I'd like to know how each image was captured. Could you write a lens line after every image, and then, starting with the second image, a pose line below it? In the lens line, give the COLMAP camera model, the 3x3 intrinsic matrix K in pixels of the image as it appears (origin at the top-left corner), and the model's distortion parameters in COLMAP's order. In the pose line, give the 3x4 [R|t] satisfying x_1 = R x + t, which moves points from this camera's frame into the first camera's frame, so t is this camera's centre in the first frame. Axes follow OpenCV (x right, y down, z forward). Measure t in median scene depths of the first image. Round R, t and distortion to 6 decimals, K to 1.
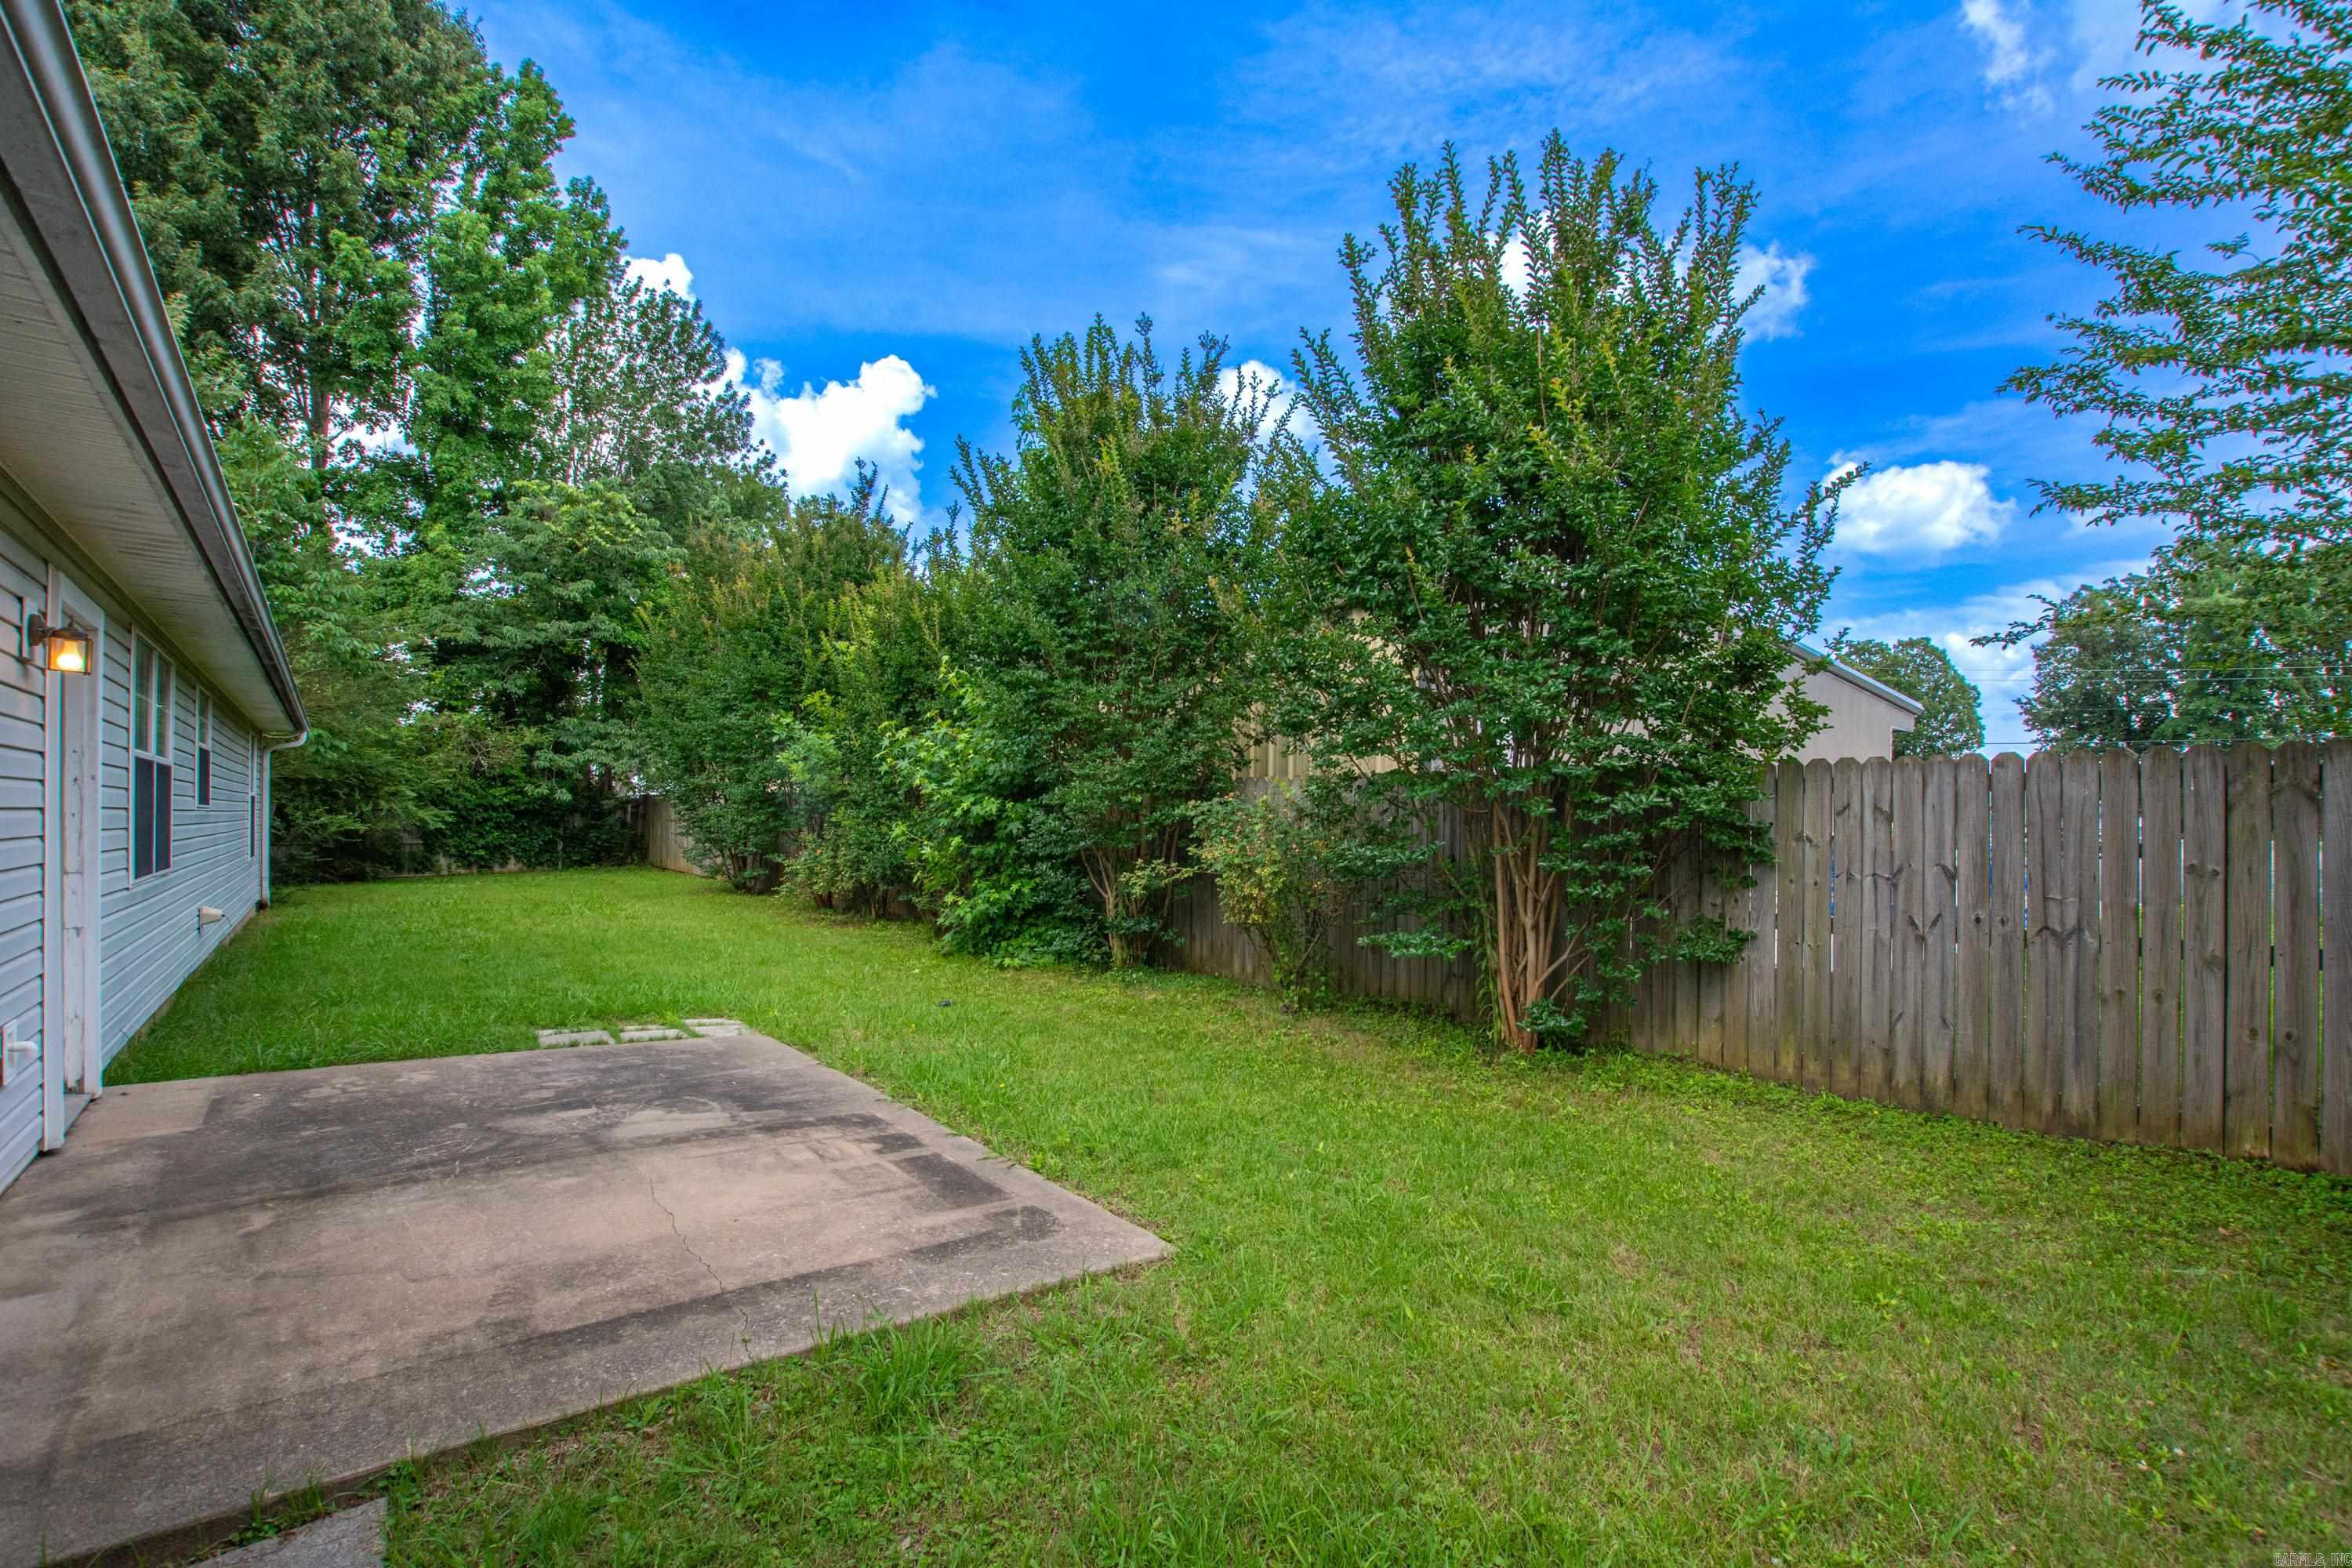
lens RADIAL K [[1070.6, 0, 1219.1], [0, 1070.6, 823.4], [0, 0, 1]] dist [-0.034144, 0.000315]
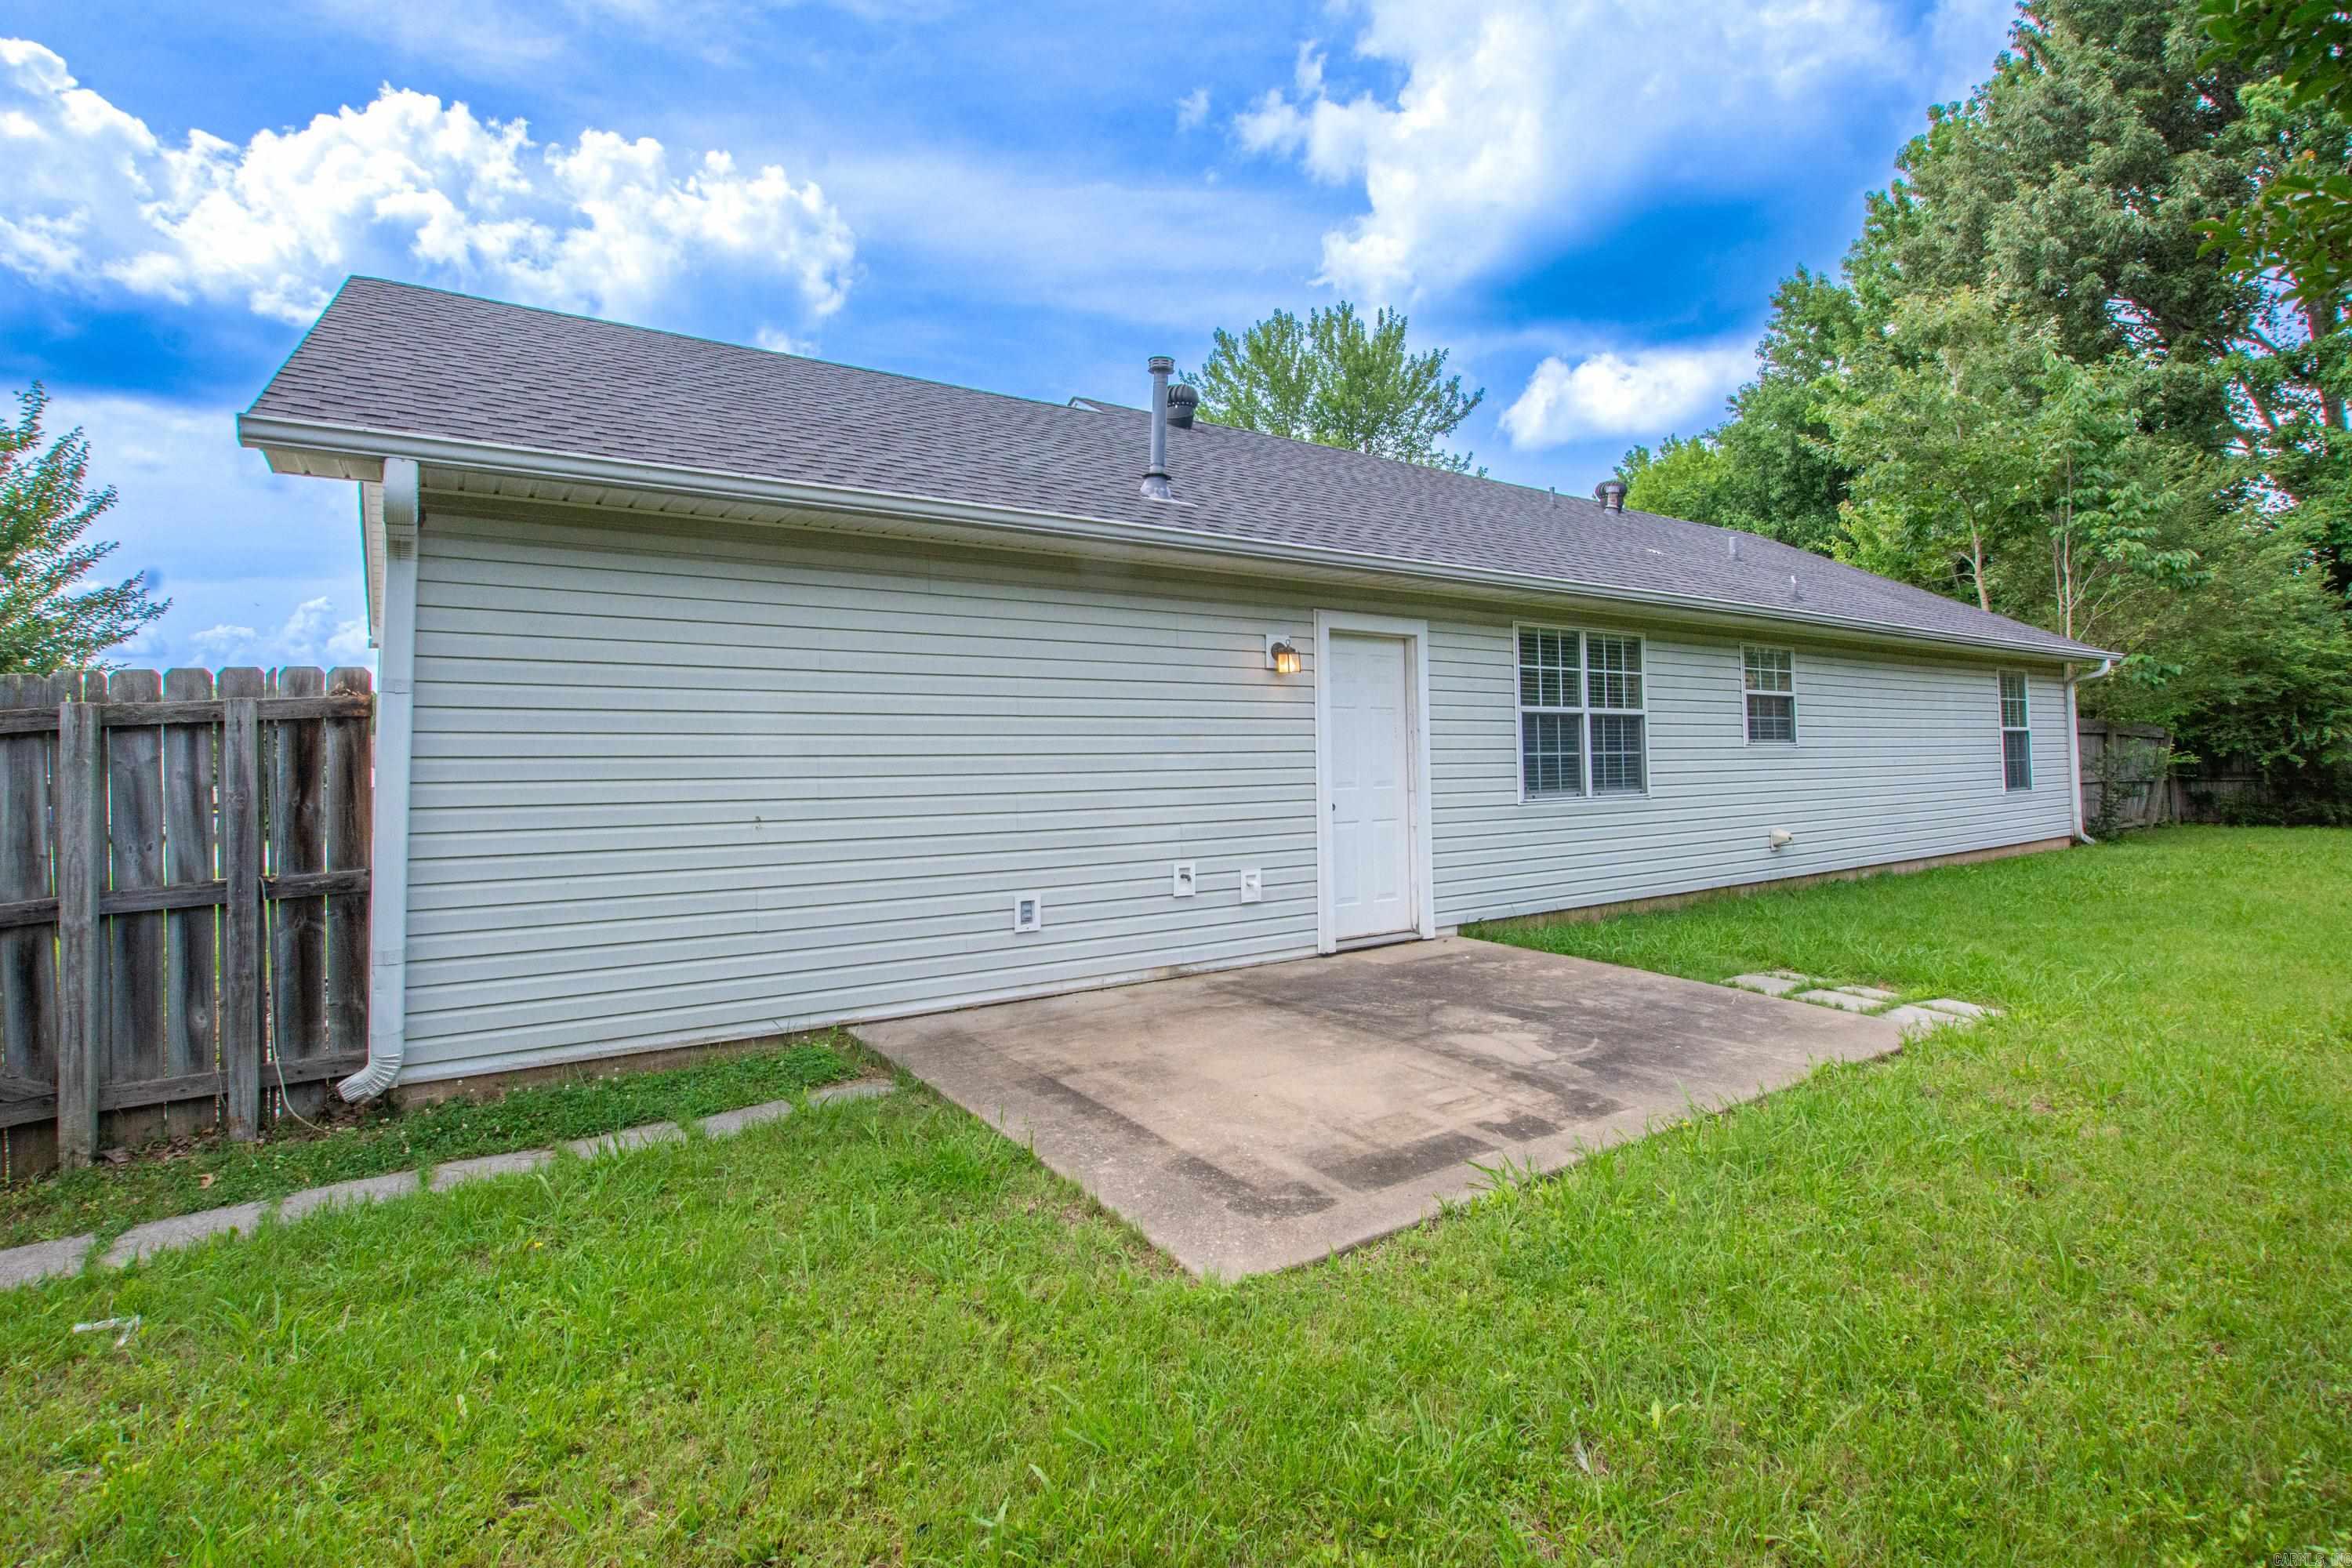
lens RADIAL K [[1083.7, 0, 1143.0], [0, 1083.7, 699.8], [0, 0, 1]] dist [-0.029788, 0.000293]
pose [[-0.125661, -0.065411, -0.989915, 0.575477], [0.010786, 0.997675, -0.067293, 0.011746], [0.992015, -0.019134, -0.124663, 0.767722]]
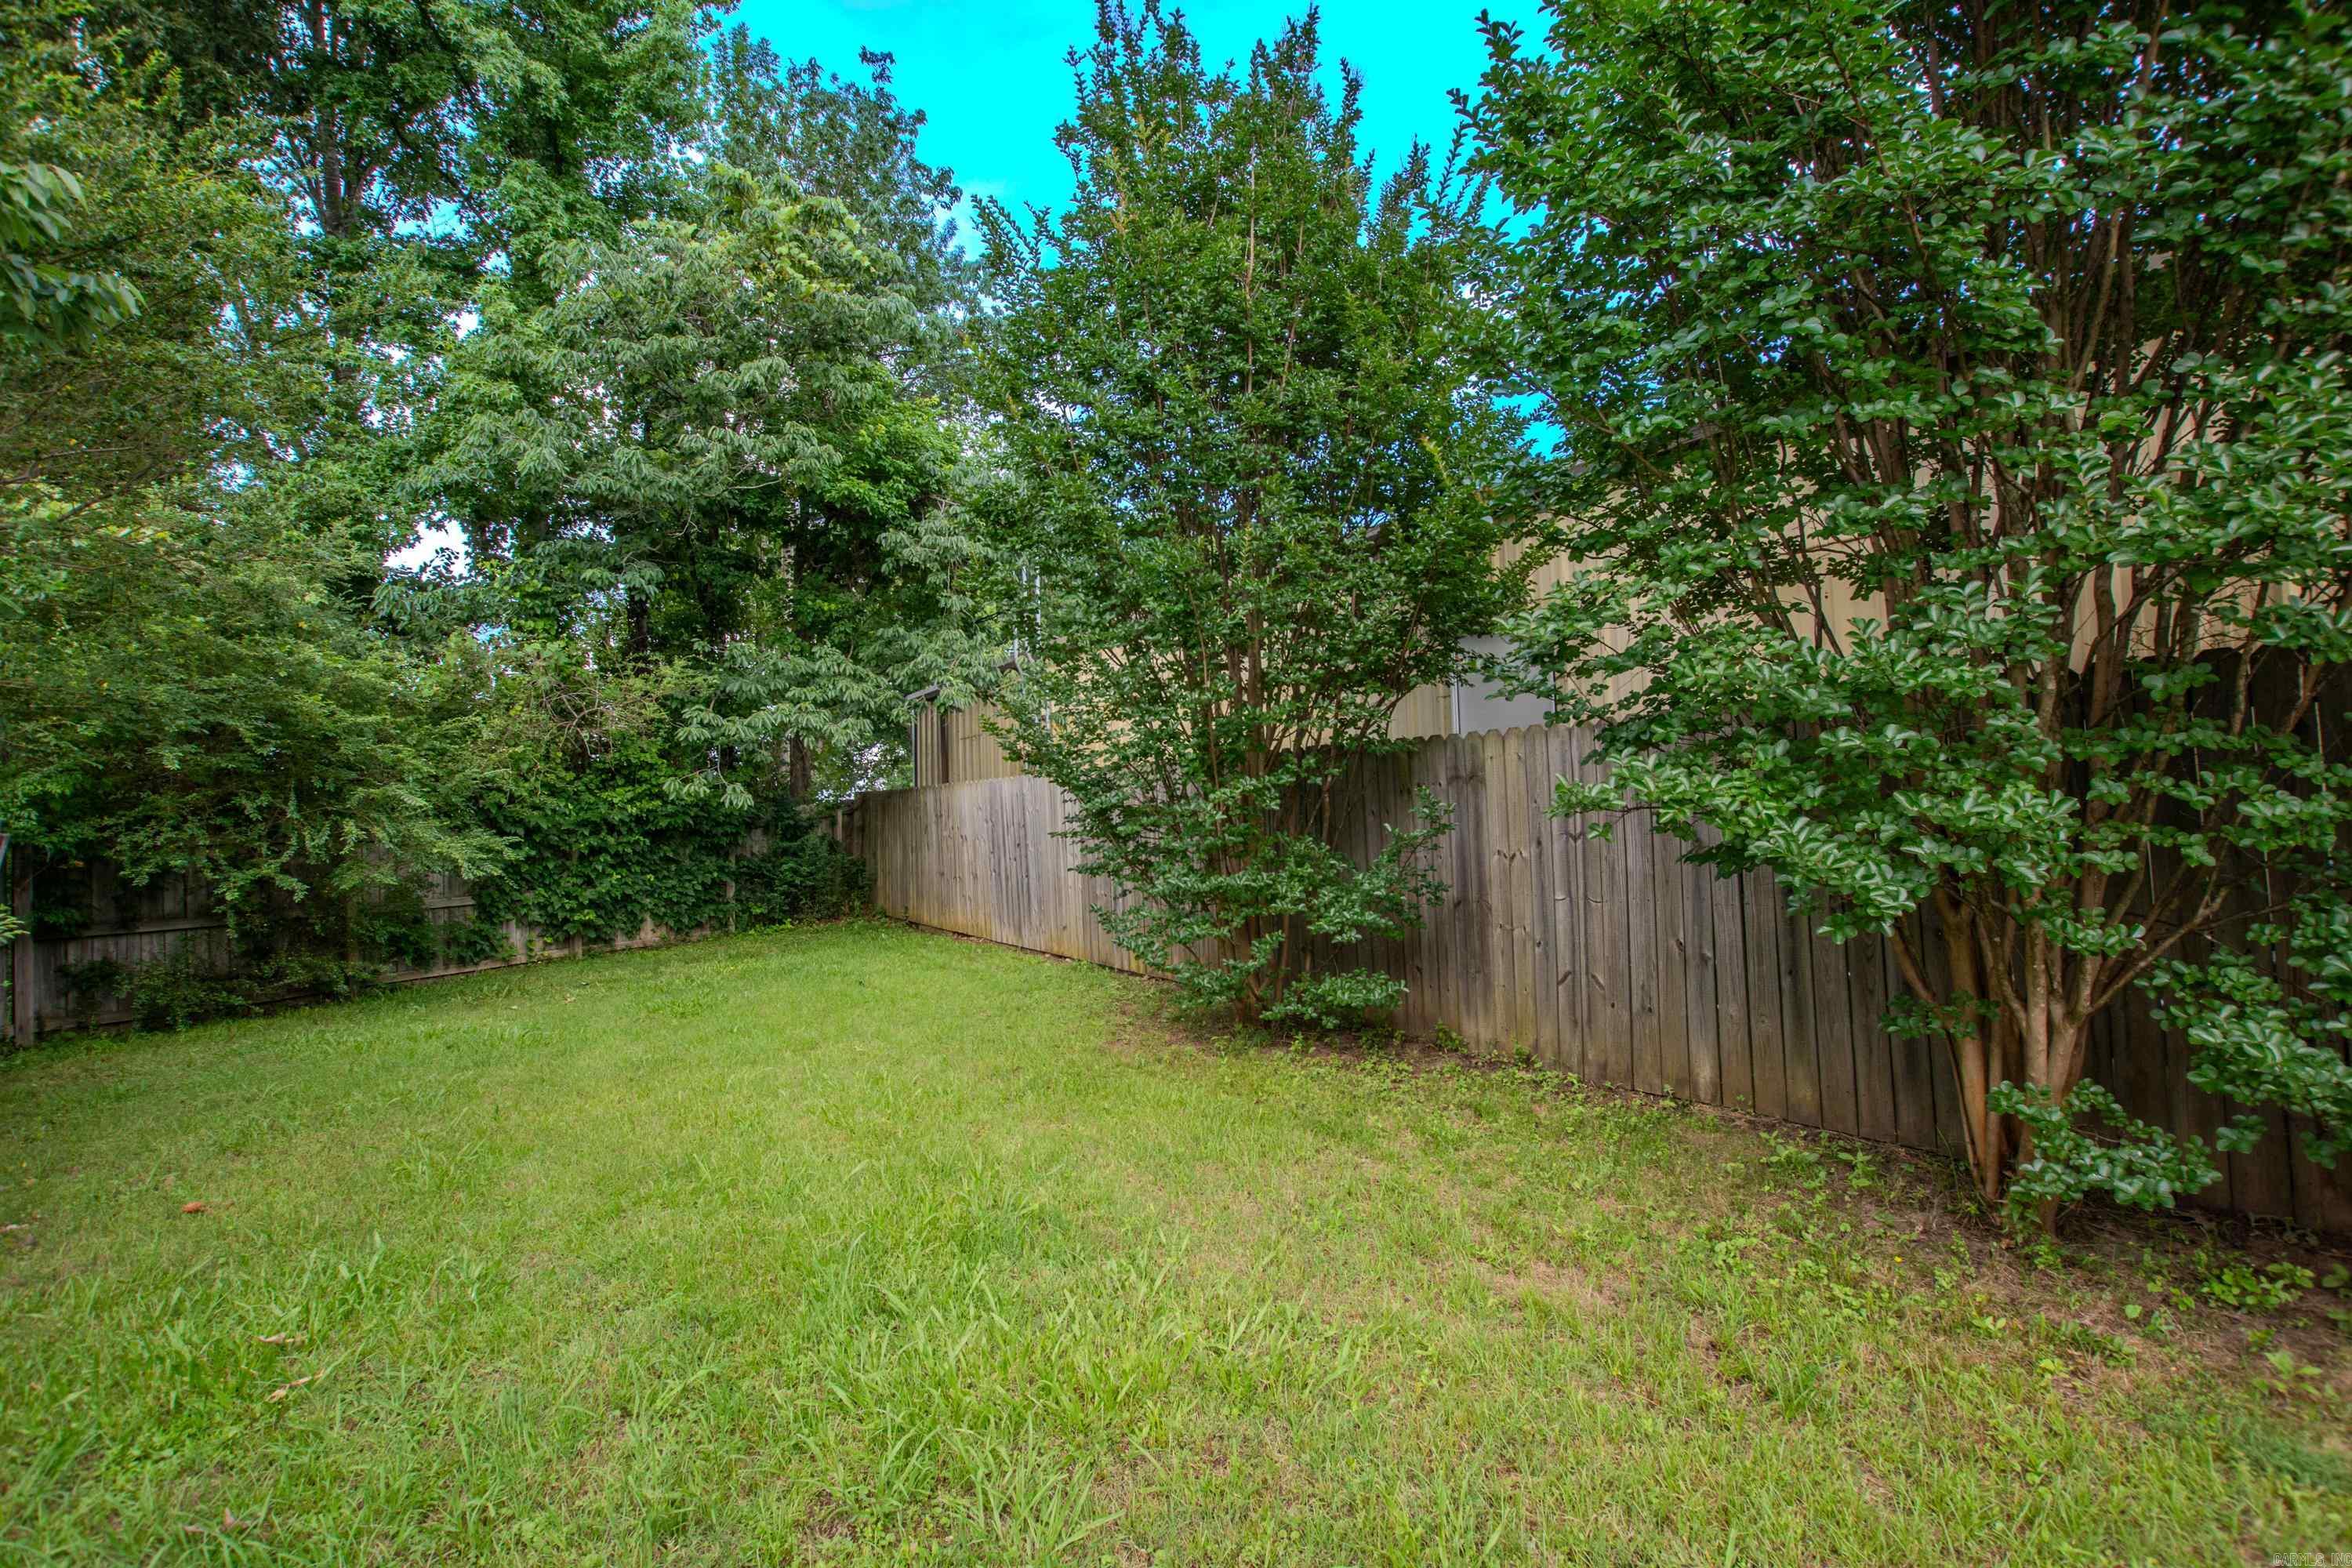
lens RADIAL K [[990.6, 0, 1176.0], [0, 990.6, 784.0], [0, 0, 1]] dist [-0.030088, 0.000050]
pose [[0.992912, -0.051753, -0.106996, -1.779136], [0.048330, 0.998241, -0.034349, -0.027822], [0.108585, 0.028935, 0.993666, 2.722580]]
